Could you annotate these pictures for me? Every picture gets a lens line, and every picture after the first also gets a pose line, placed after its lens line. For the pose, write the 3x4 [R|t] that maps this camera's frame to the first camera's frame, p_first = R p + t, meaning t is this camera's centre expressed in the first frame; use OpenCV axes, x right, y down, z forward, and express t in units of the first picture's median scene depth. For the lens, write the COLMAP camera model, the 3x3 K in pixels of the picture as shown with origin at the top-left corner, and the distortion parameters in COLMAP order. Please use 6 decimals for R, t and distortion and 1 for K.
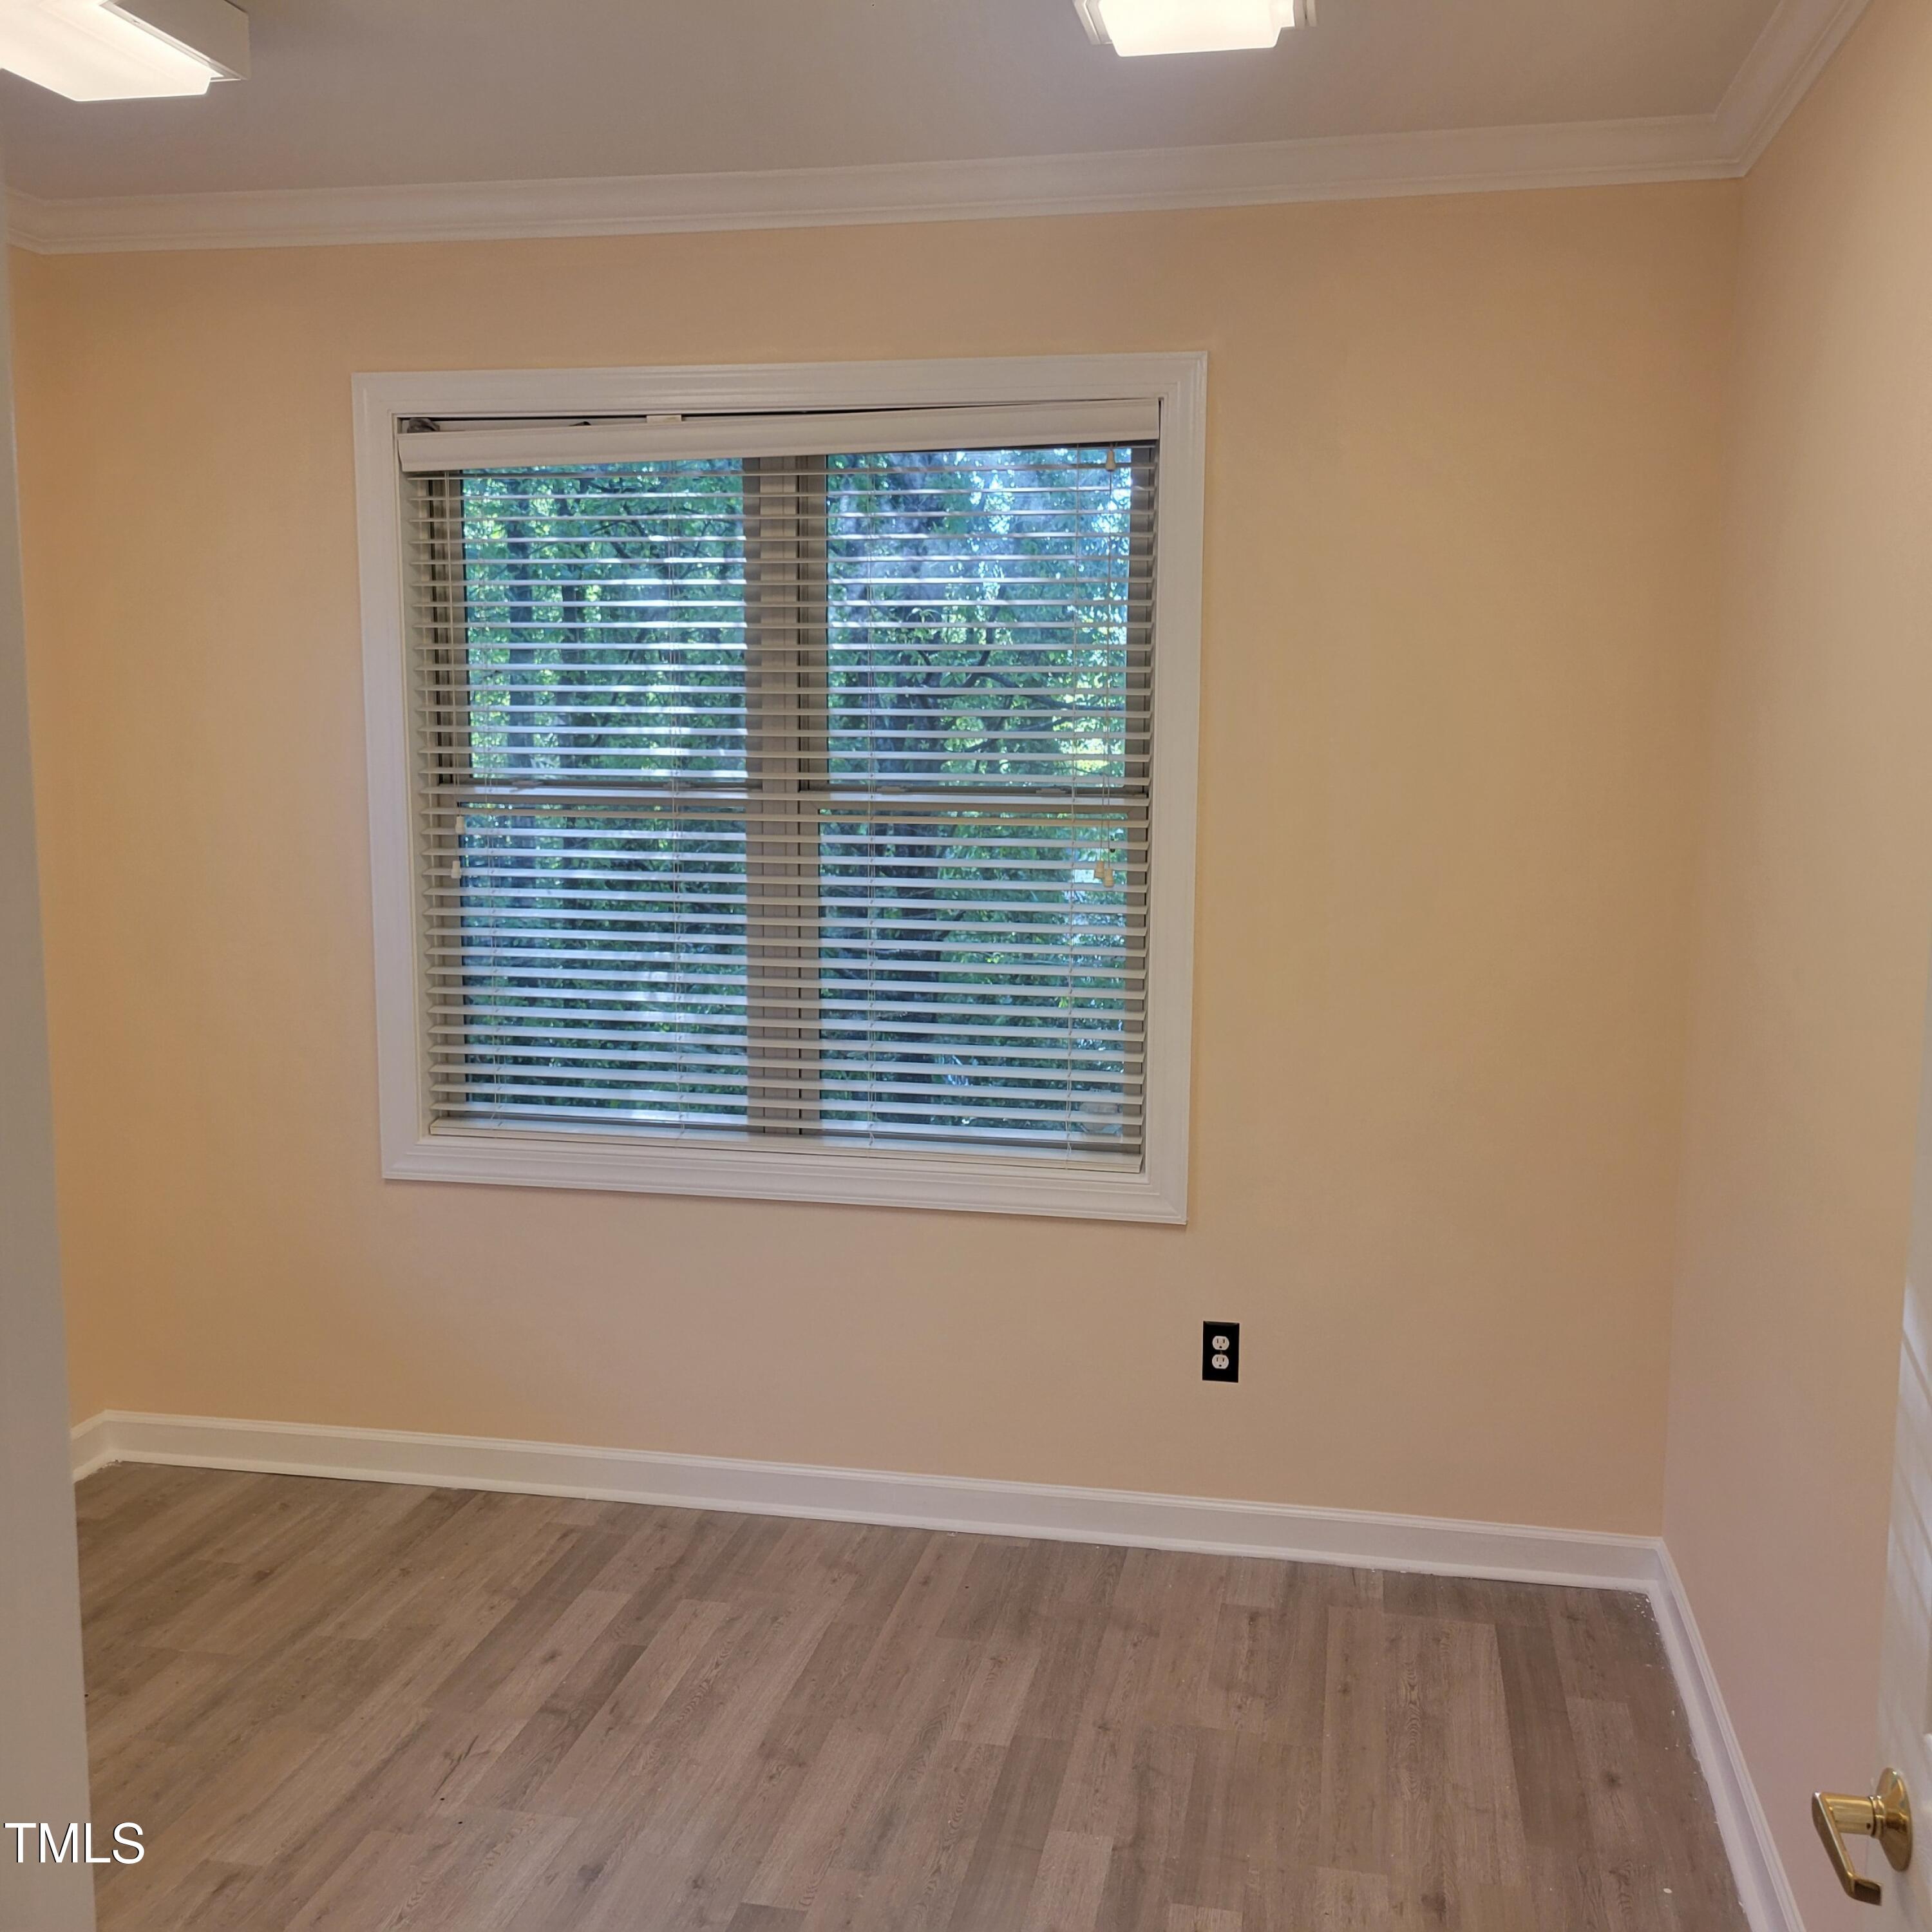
lens RADIAL K [[1962.7, 0, 997.2], [0, 1962.7, 956.1], [0, 0, 1]] dist [0.057493, -0.023257]
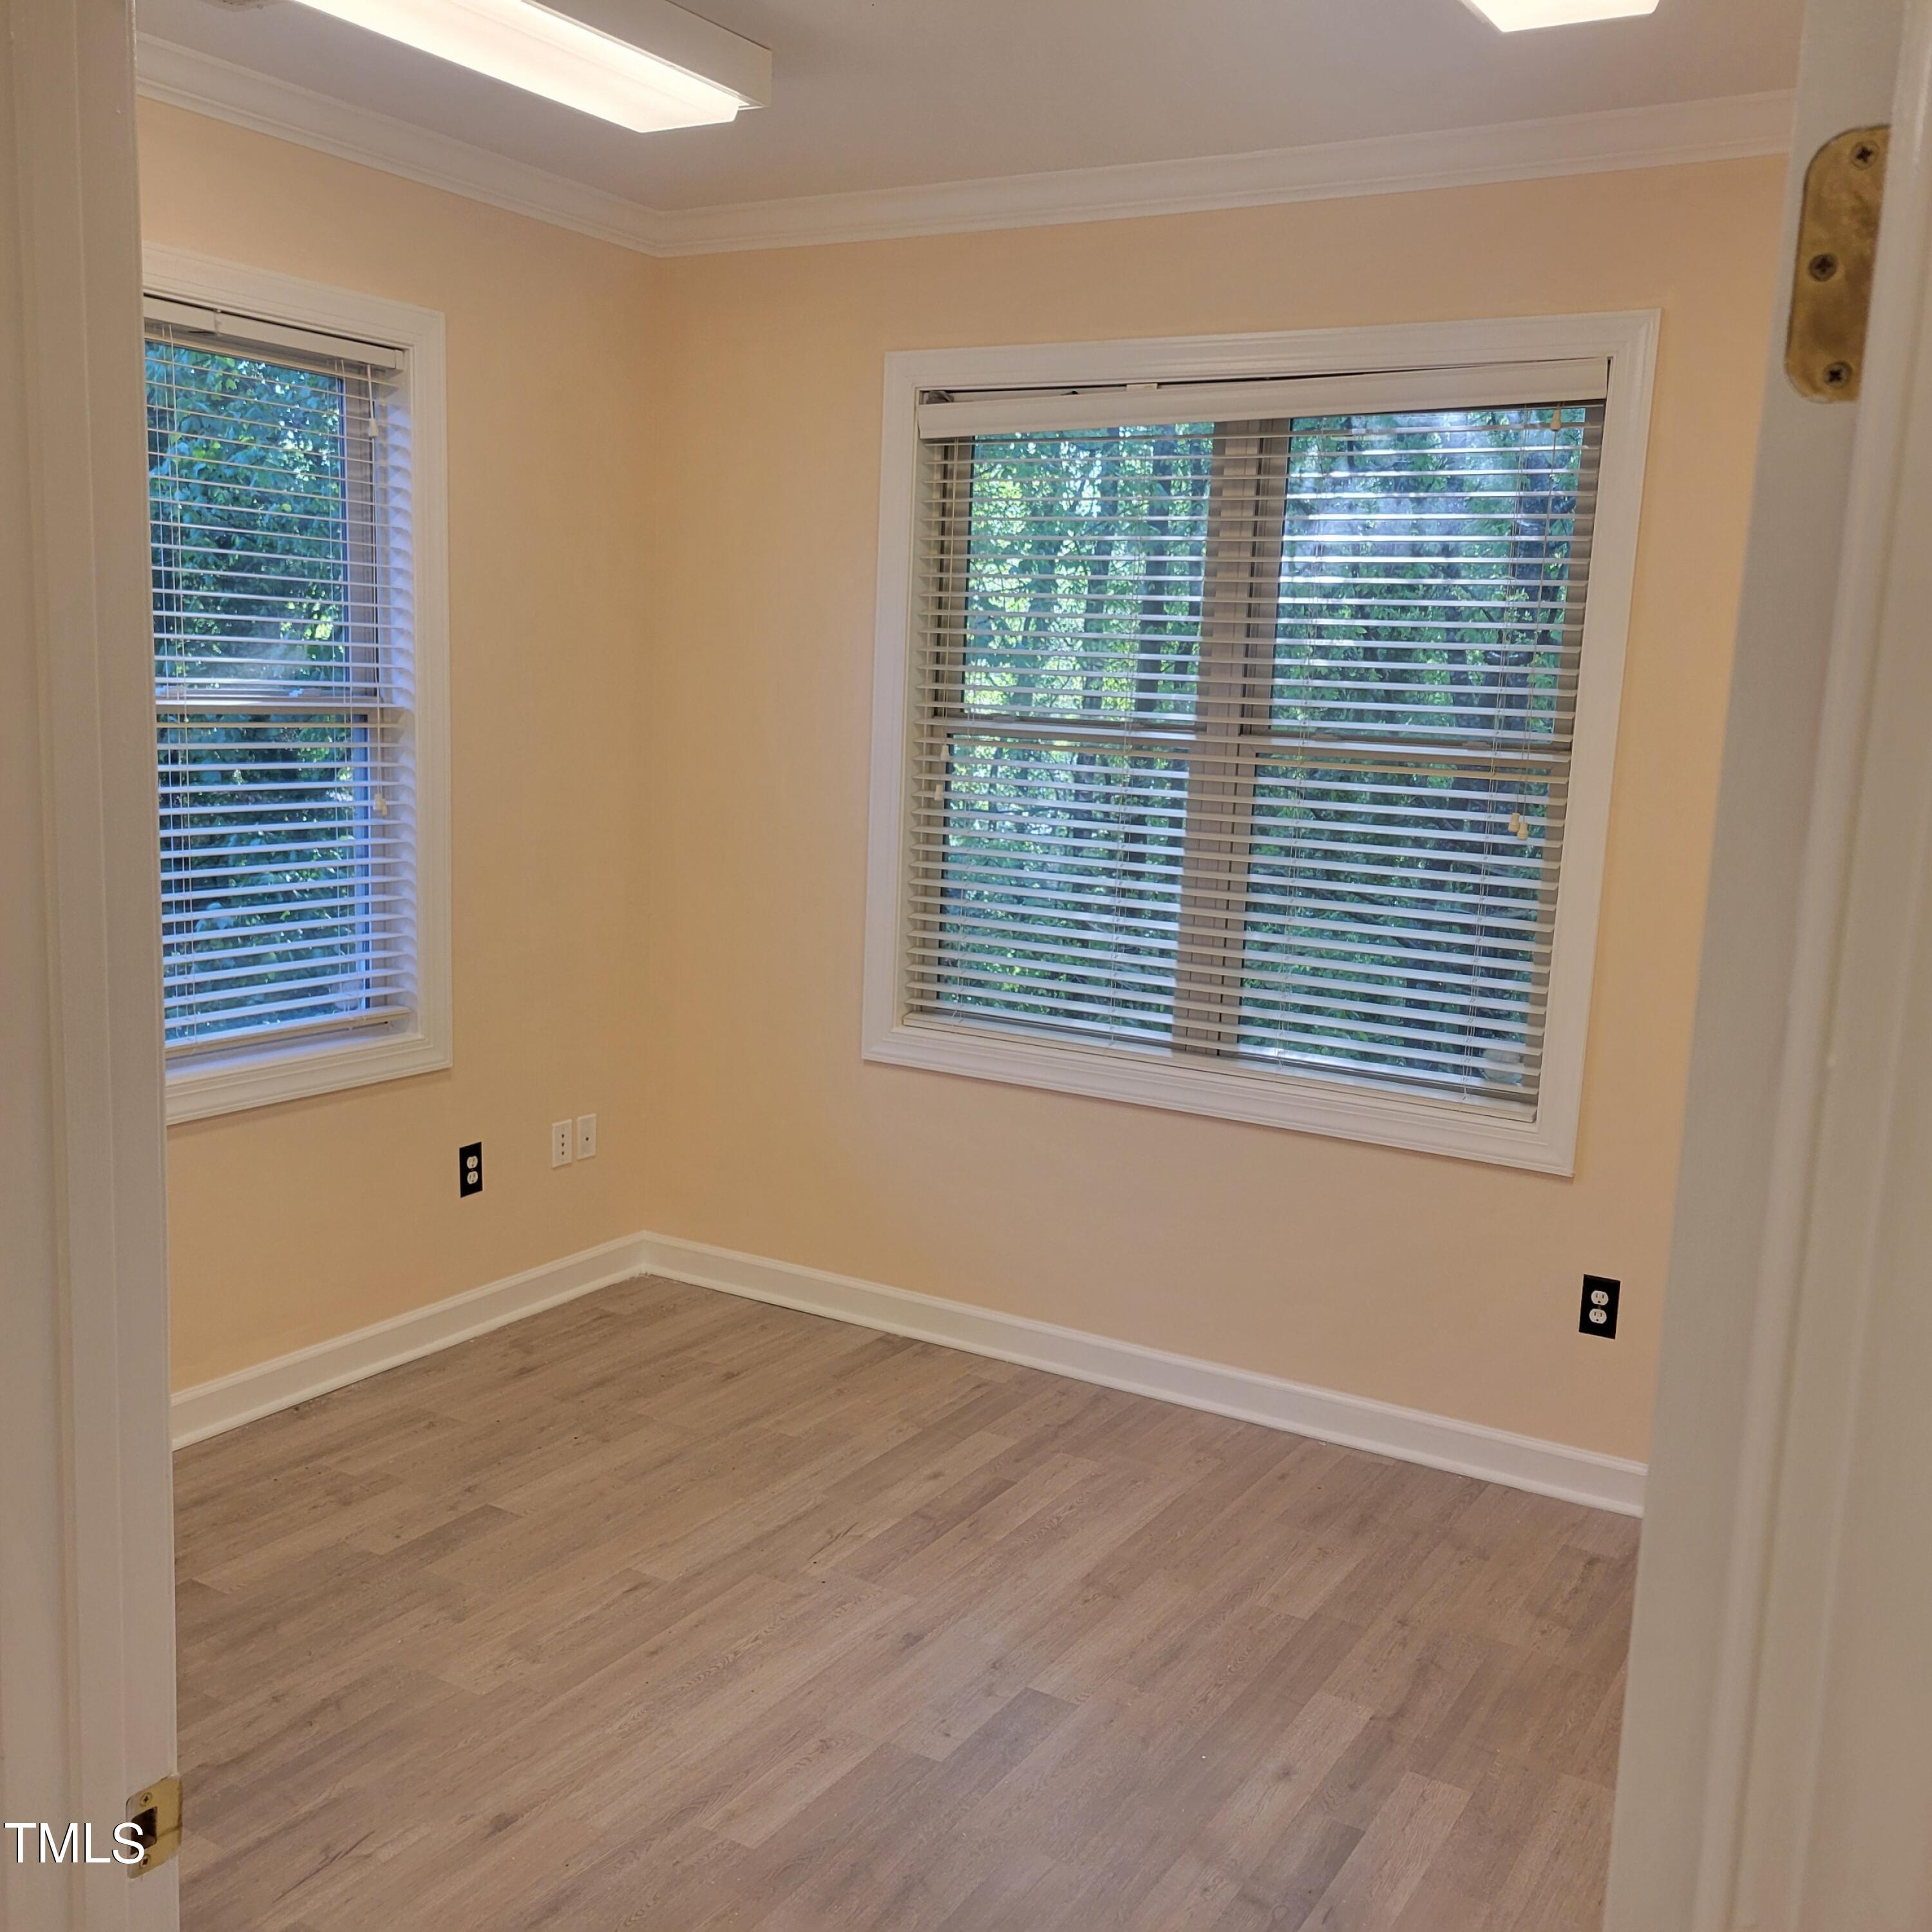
lens RADIAL K [[1982.9, 0, 965.3], [0, 1982.9, 955.0], [0, 0, 1]] dist [0.046556, -0.008659]
pose [[0.941138, 0.080066, -0.328403, 0.129252], [-0.074077, 0.996779, 0.030731, 0.013855], [0.329806, -0.004595, 0.944038, -0.072871]]
